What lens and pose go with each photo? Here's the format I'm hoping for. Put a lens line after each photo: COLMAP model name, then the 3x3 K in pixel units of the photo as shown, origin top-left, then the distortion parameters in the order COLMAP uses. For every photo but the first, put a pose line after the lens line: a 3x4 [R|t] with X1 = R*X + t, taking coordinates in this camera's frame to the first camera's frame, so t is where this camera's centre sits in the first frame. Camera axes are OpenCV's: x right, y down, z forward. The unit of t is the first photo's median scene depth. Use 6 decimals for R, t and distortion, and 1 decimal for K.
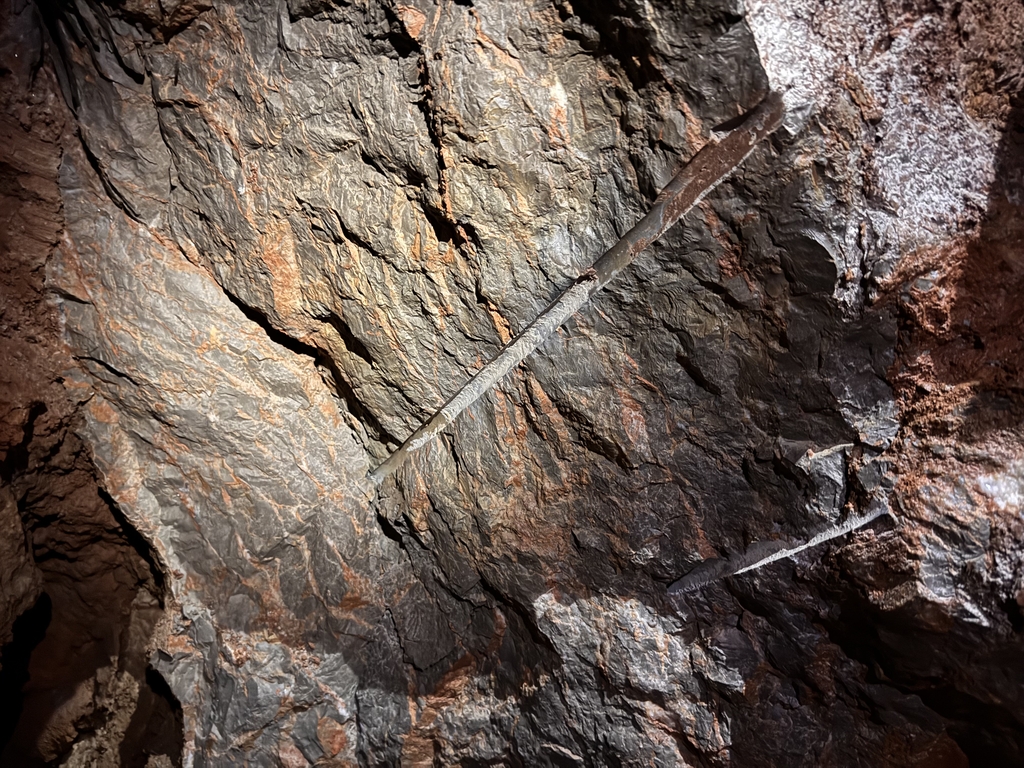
lens RADIAL K [[715.7, 0, 511.5], [0, 715.7, 383.4], [0, 0, 1]] dist [0.001078, 0.000391]
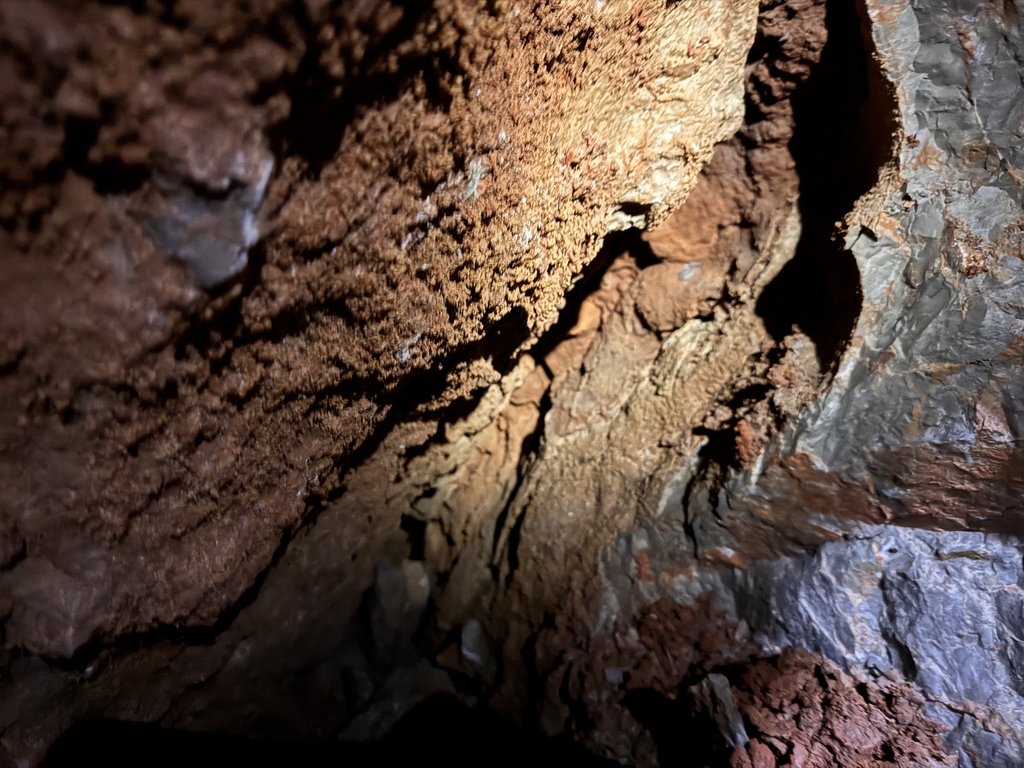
lens RADIAL K [[715.7, 0, 512.0], [0, 715.7, 384.4], [0, 0, 1]] dist [0.001078, 0.000391]
pose [[0.745754, 0.398394, -0.533979, -0.287948], [-0.189997, 0.895398, 0.402695, 0.282527], [0.638555, -0.198857, 0.743440, 0.133072]]
